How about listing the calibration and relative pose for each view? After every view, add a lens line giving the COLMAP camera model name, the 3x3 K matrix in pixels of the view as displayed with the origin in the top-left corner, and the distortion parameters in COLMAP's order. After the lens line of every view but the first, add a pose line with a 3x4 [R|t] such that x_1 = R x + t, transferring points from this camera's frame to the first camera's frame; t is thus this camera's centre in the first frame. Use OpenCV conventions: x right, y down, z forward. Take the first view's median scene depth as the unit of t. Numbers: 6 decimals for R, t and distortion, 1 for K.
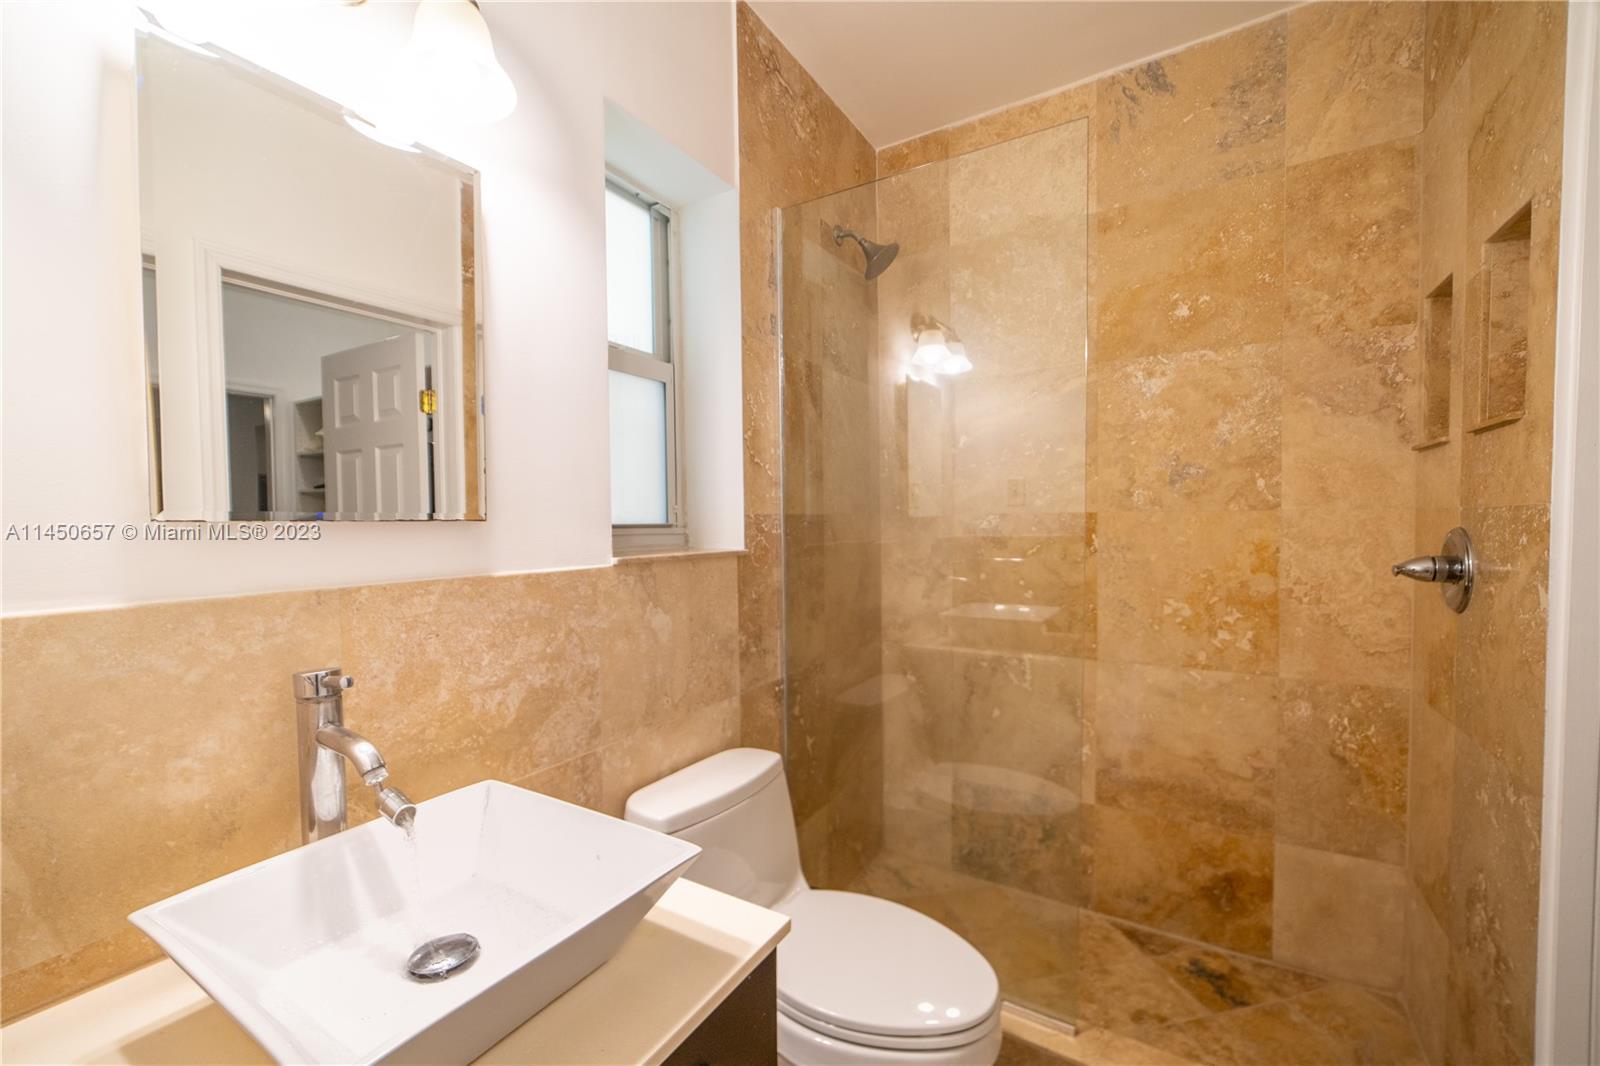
lens RADIAL K [[665.5, 0, 801.7], [0, 665.5, 531.1], [0, 0, 1]] dist [-0.004898, 0.001990]
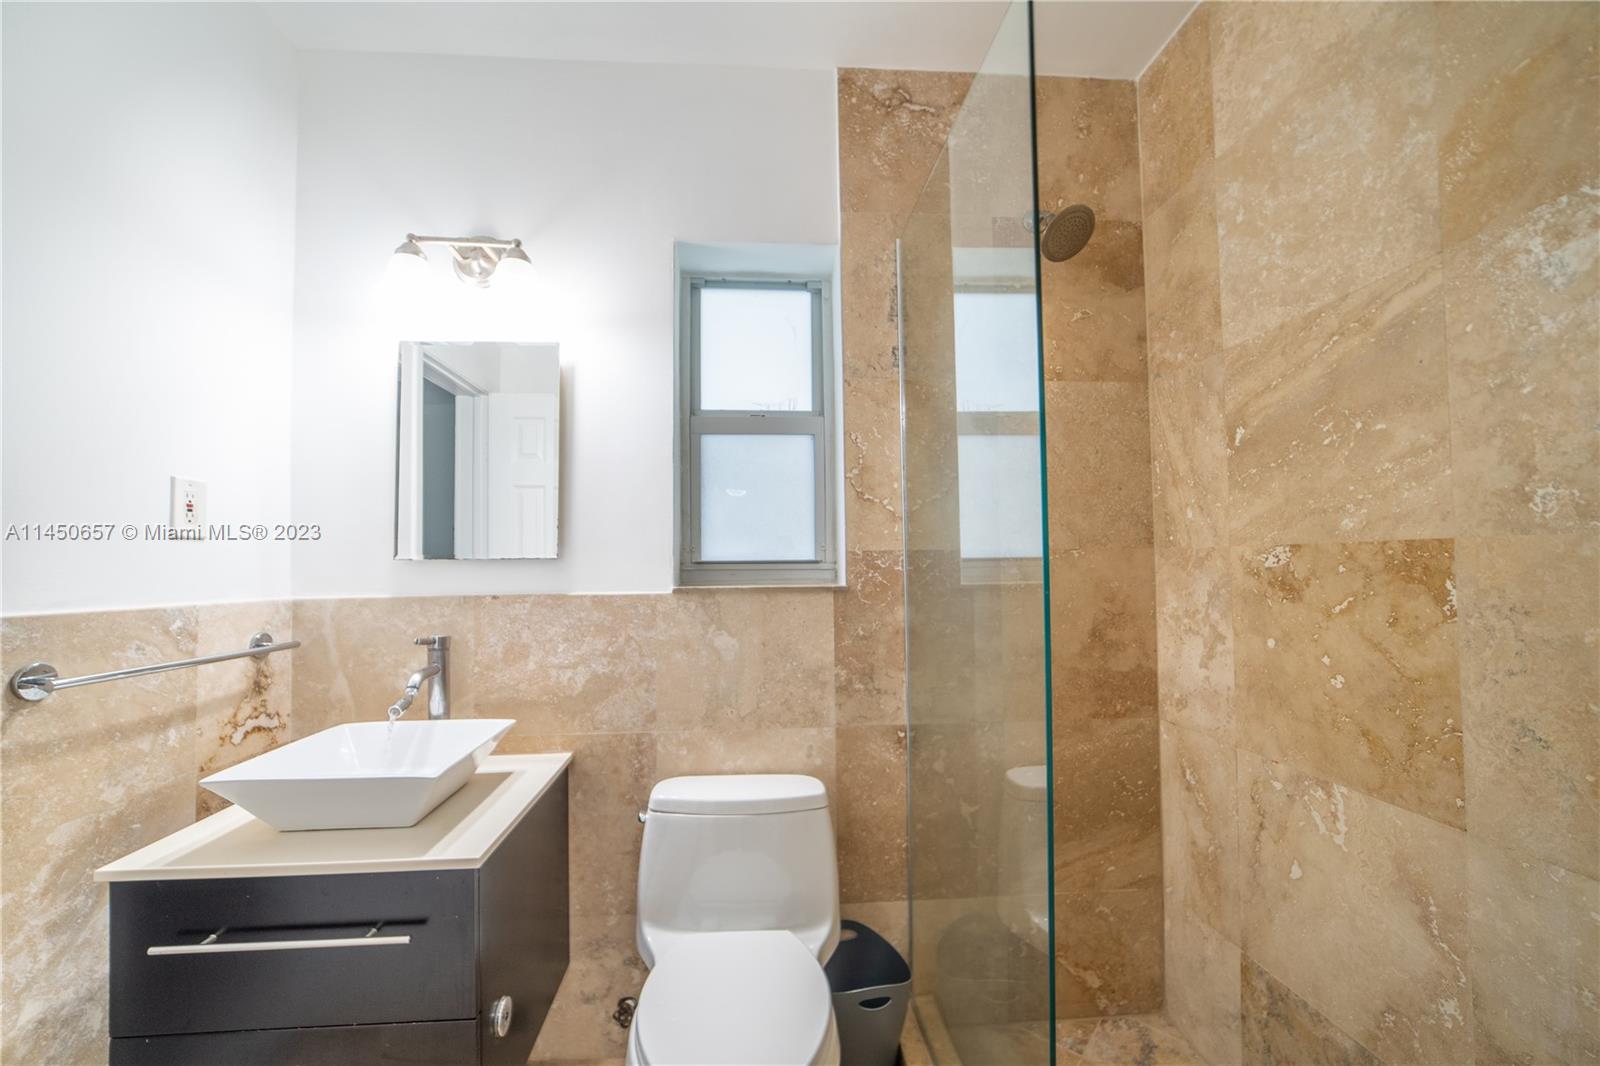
lens RADIAL K [[632.9, 0, 791.8], [0, 632.9, 536.1], [0, 0, 1]] dist [-0.008031, 0.003436]
pose [[0.575413, -0.031600, -0.817252, 0.620001], [-0.008726, 0.998959, -0.044770, -0.003661], [0.817816, 0.032892, 0.574539, 0.346681]]
